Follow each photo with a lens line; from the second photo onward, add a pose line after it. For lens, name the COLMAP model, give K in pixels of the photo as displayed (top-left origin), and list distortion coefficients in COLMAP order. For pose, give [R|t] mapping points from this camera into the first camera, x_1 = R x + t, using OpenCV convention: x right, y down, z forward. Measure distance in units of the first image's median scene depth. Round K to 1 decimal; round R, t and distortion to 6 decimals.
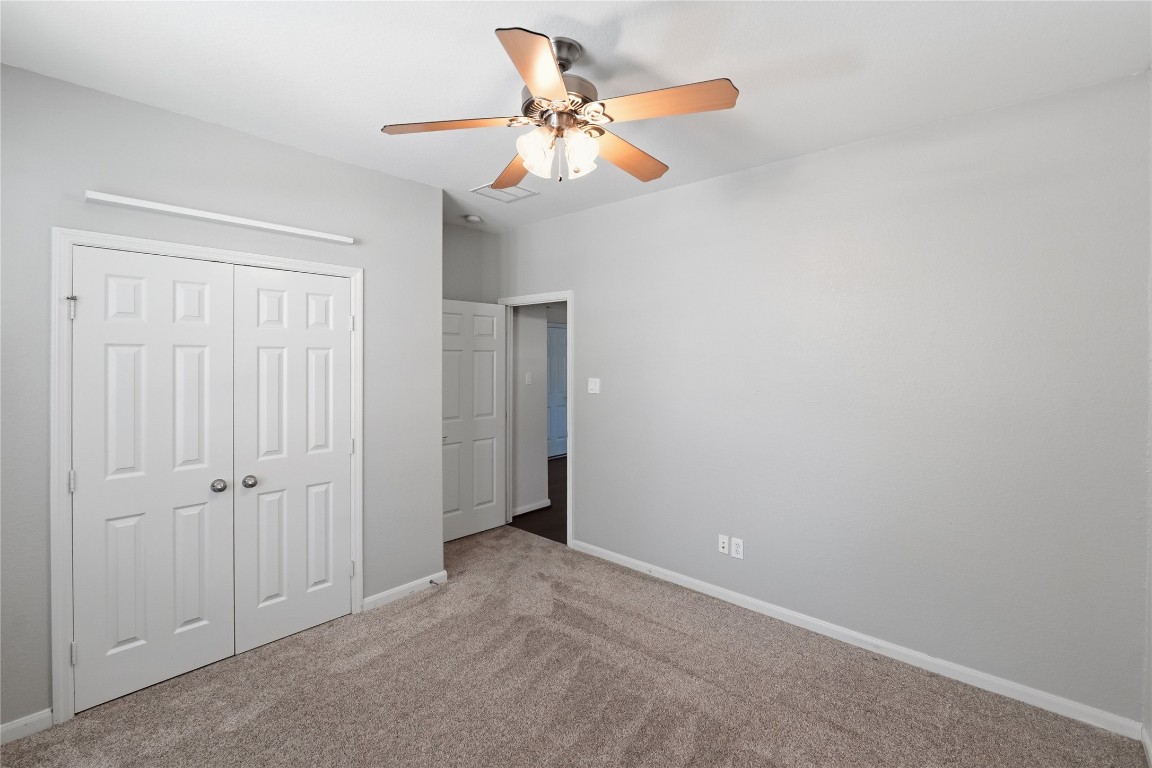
lens RADIAL K [[506.2, 0, 574.7], [0, 506.2, 364.6], [0, 0, 1]] dist [-0.000057, 0.000026]
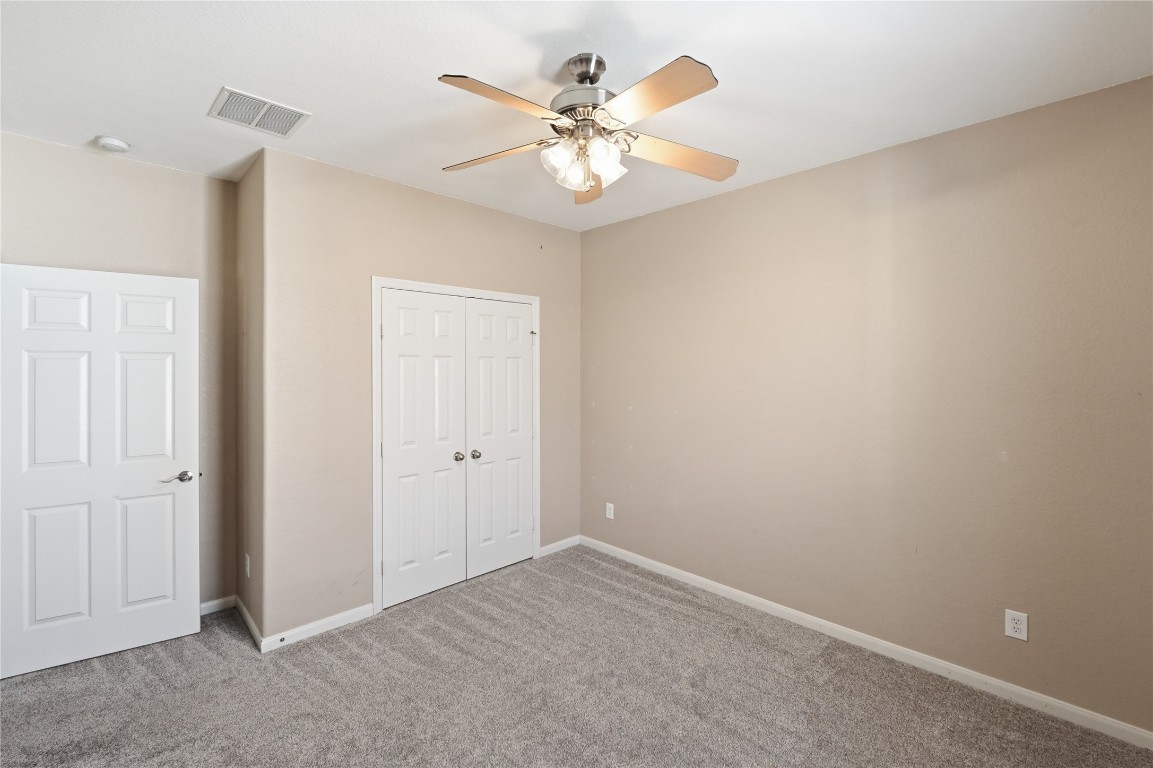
lens RADIAL K [[499.1, 0, 574.8], [0, 499.1, 362.7], [0, 0, 1]] dist [-0.011482, 0.000050]
pose [[0.999497, 0.002103, -0.031634, -0.302402], [-0.002617, 0.999865, -0.016214, 0.003357], [0.031596, 0.016289, 0.999368, -0.320572]]
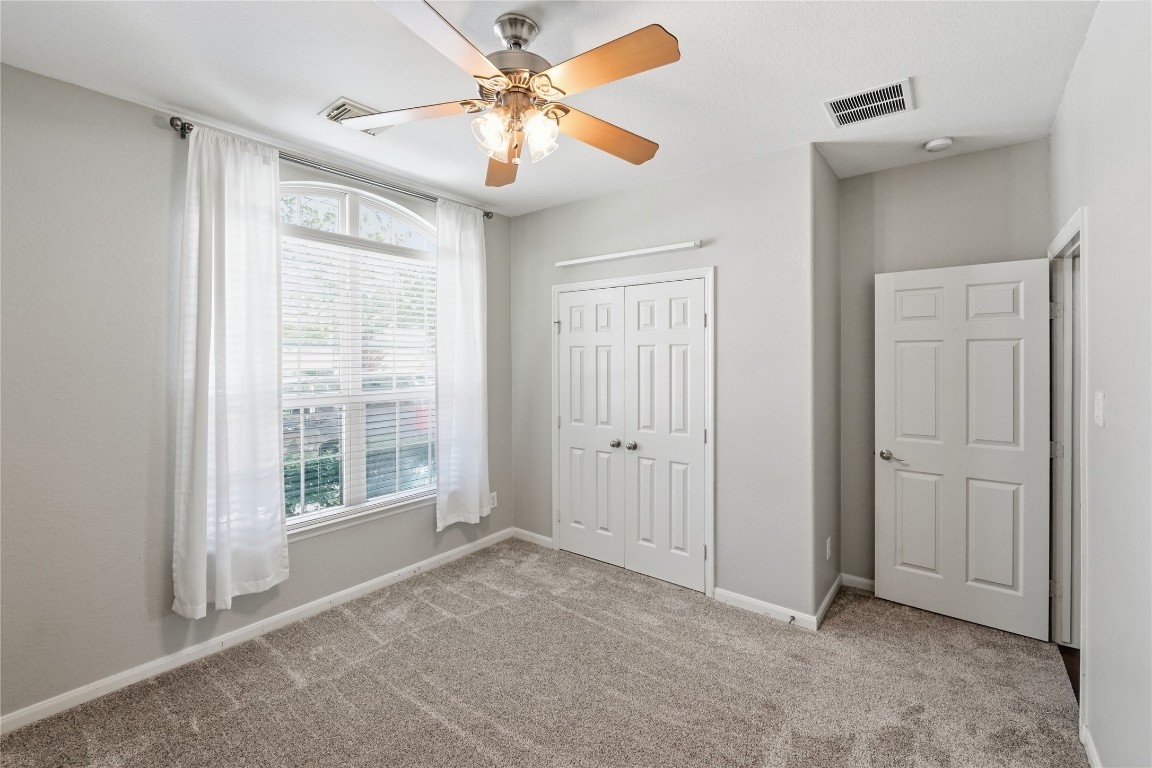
lens RADIAL K [[506.7, 0, 575.2], [0, 506.7, 354.3], [0, 0, 1]] dist [-0.001086, -0.005029]
pose [[0.069805, -0.003592, -0.997554, 0.634768], [-0.005049, 0.999979, -0.003954, -0.004340], [0.997548, 0.005312, 0.069785, 0.693230]]
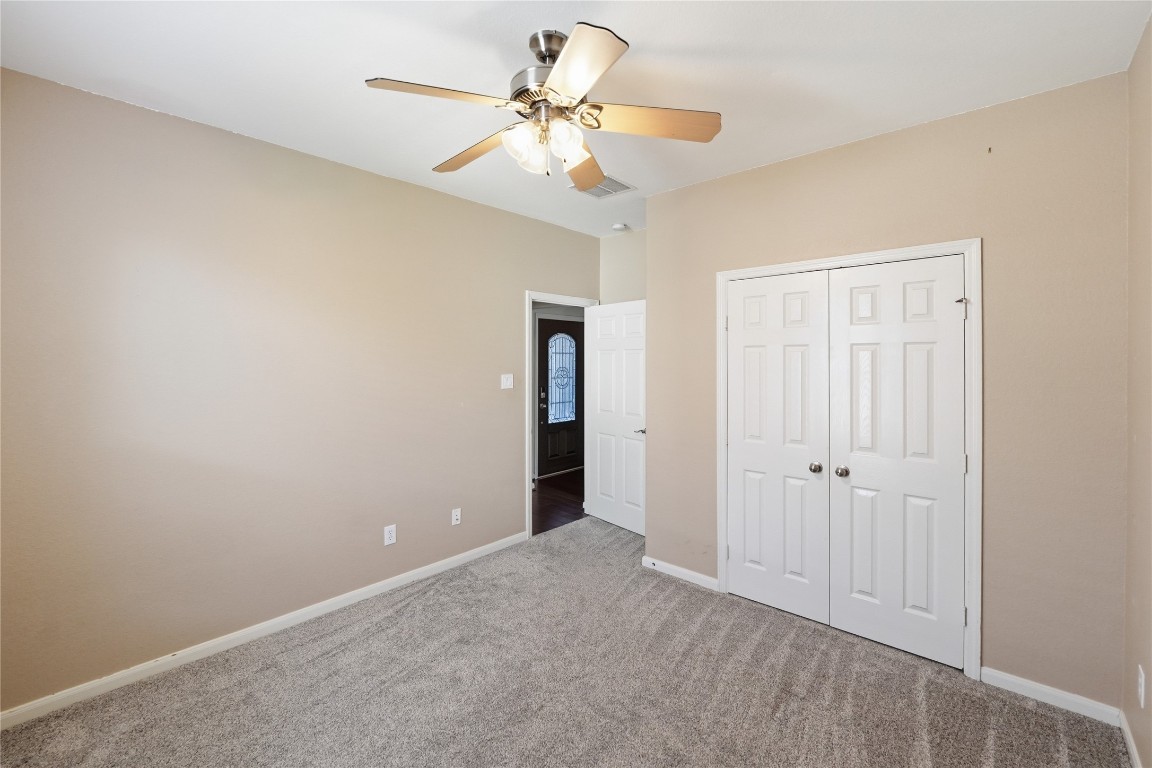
lens RADIAL K [[499.5, 0, 579.5], [0, 499.5, 359.2], [0, 0, 1]] dist [0.001000, -0.000127]
pose [[0.014233, 0.002721, -0.999895, 0.362005], [-0.005975, 0.999979, 0.002636, -0.002295], [0.999881, 0.005937, 0.014249, 0.399459]]
